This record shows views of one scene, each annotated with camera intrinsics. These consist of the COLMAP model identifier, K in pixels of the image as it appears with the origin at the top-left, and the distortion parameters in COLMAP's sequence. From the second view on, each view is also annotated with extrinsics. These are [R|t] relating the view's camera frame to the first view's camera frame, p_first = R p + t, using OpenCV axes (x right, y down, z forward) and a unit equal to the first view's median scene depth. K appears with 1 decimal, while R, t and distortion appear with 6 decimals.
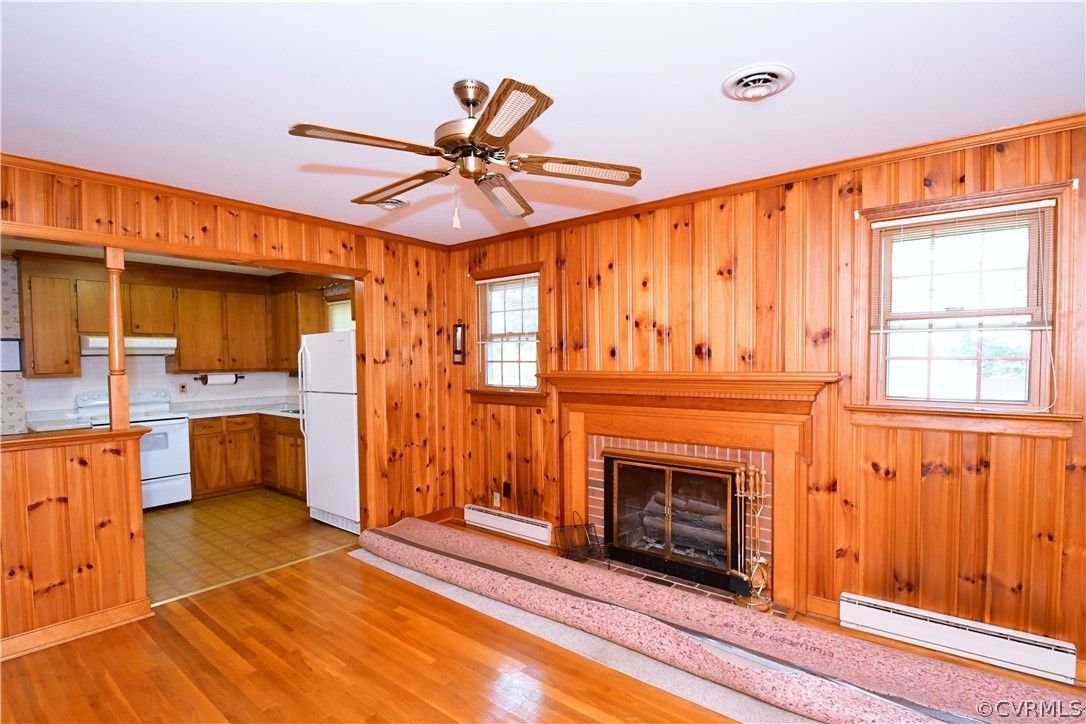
lens RADIAL K [[524.2, 0, 543.1], [0, 524.2, 379.1], [0, 0, 1]] dist [-0.008473, -0.005960]
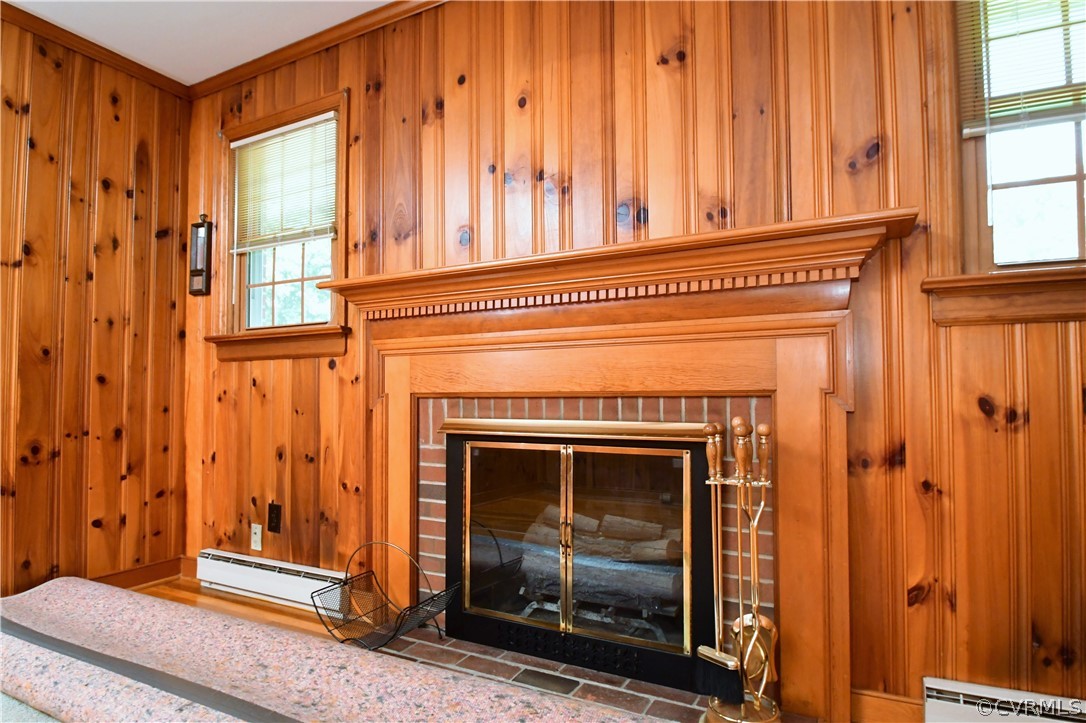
lens RADIAL K [[596.6, 0, 549.1], [0, 596.6, 382.0], [0, 0, 1]] dist [-0.017065, -0.008130]
pose [[0.979654, 0.012402, 0.200311, 0.093773], [0.000690, 0.997875, -0.065159, 0.127489], [-0.200693, 0.063971, 0.977563, 0.385988]]
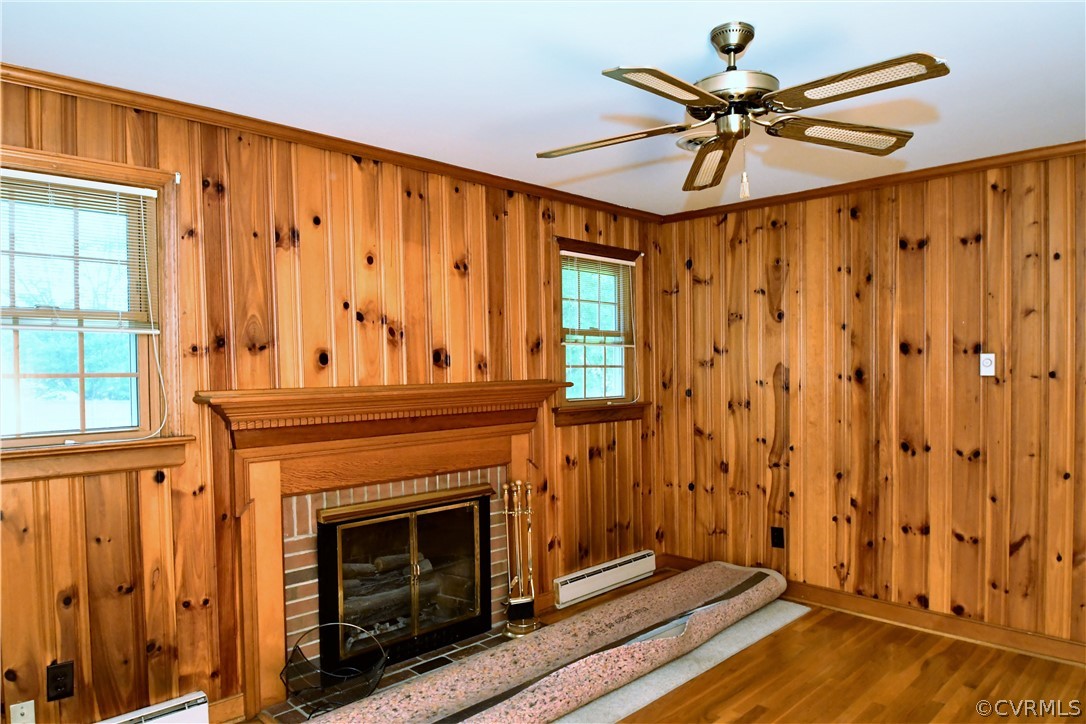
lens RADIAL K [[701.3, 0, 547.8], [0, 701.3, 382.5], [0, 0, 1]] dist [-0.047708, 0.013492]
pose [[0.105880, -0.016160, 0.994248, -0.643426], [0.048910, 0.998742, 0.011024, -0.016263], [-0.993175, 0.047461, 0.106537, 0.612859]]
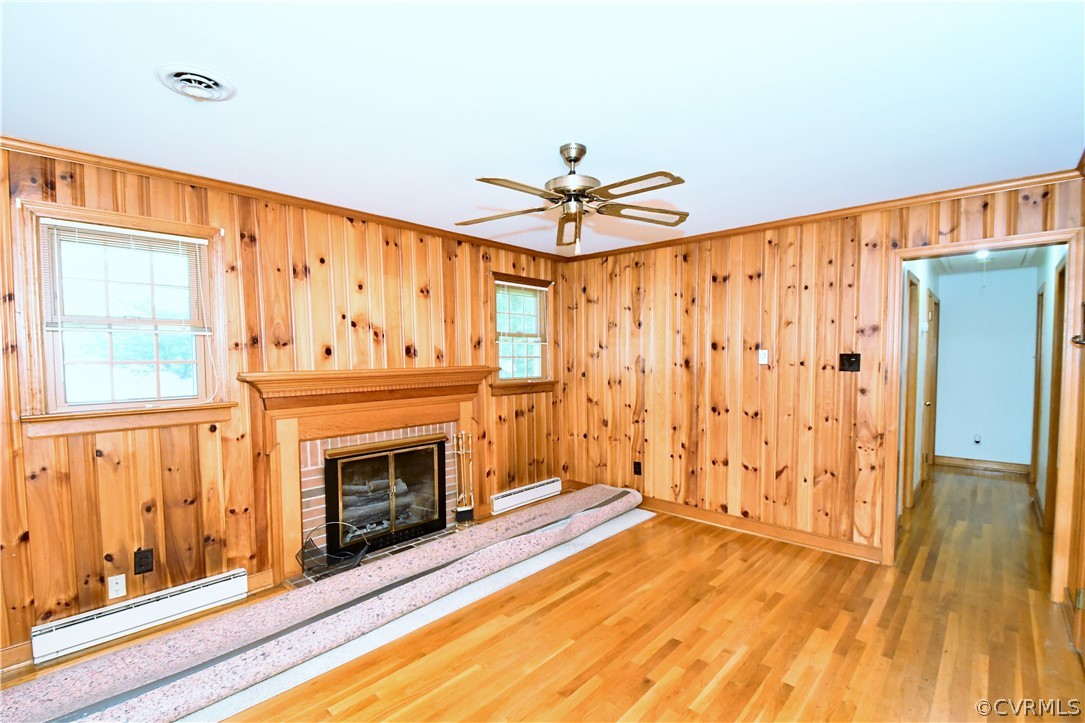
lens RADIAL K [[491.1, 0, 544.8], [0, 491.1, 379.7], [0, 0, 1]] dist [0.002683, -0.008244]
pose [[0.060957, -0.041563, 0.997275, -0.714291], [0.045142, 0.998225, 0.038843, -0.014327], [-0.997119, 0.042651, 0.062725, 0.520269]]
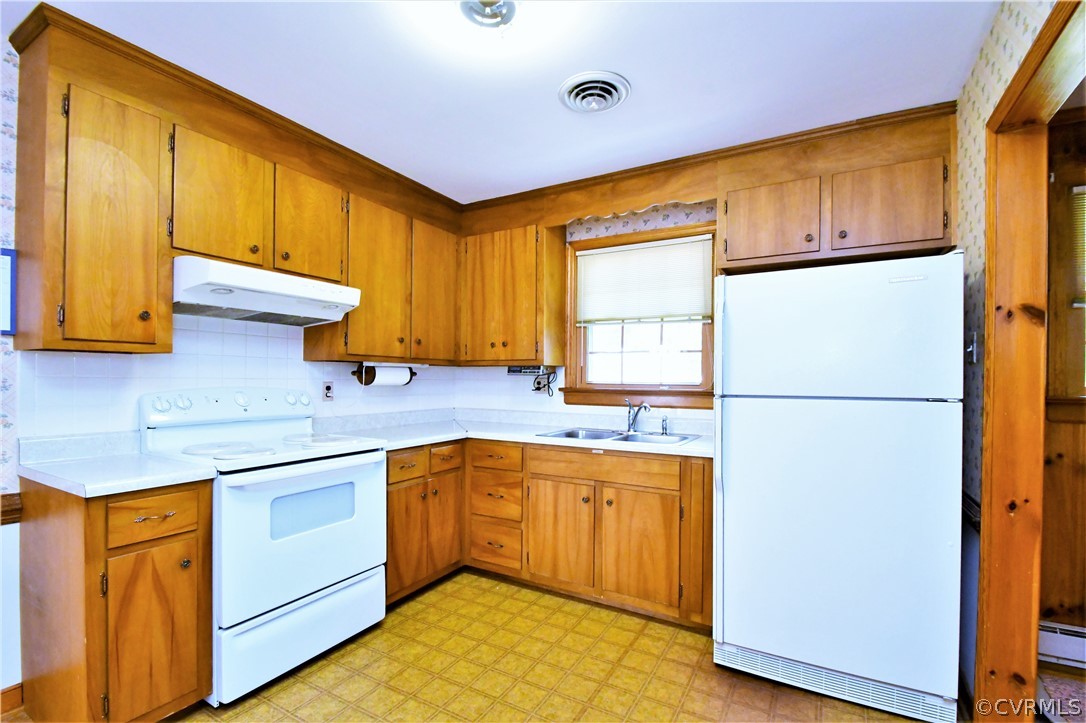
lens RADIAL K [[491.5, 0, 543.7], [0, 491.5, 380.4], [0, 0, 1]] dist [0.002683, -0.008244]
pose [[0.987297, 0.020840, 0.157513, -0.839186], [-0.014842, 0.999123, -0.039157, 0.035362], [-0.158191, 0.036322, 0.986740, 0.717542]]
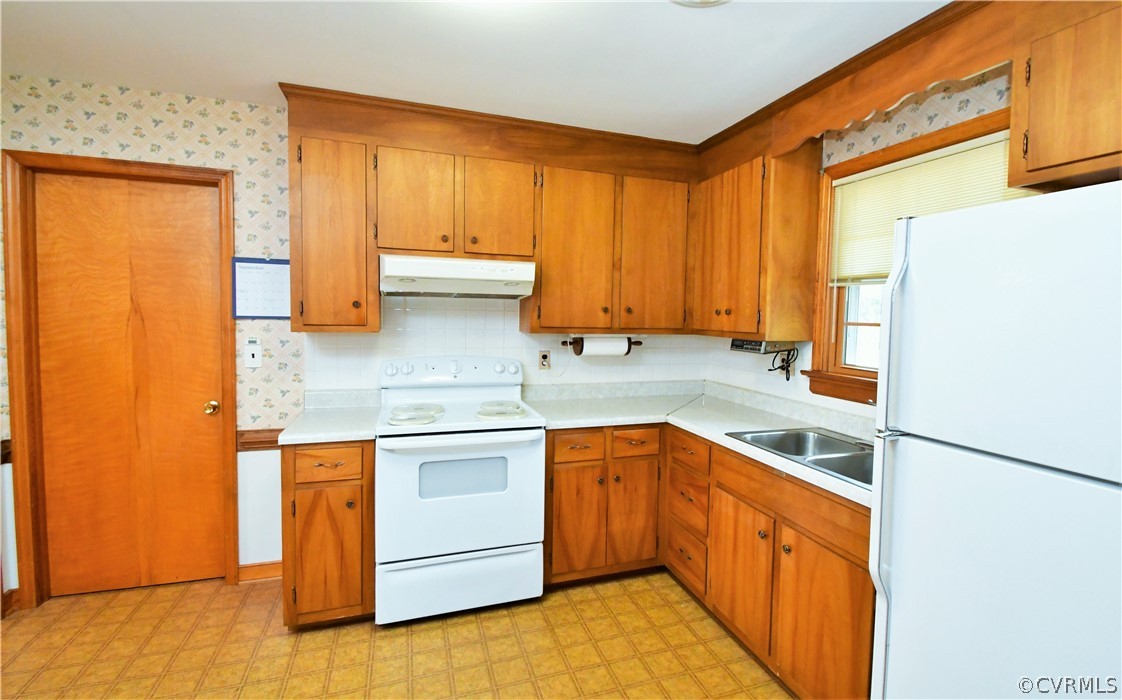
lens RADIAL K [[519.2, 0, 591.1], [0, 519.2, 341.8], [0, 0, 1]] dist [0.004552, -0.000325]
pose [[0.853302, 0.059466, -0.518016, -0.555529], [-0.053589, 0.998216, 0.026317, -0.027019], [0.518656, 0.005304, 0.854966, 0.845883]]
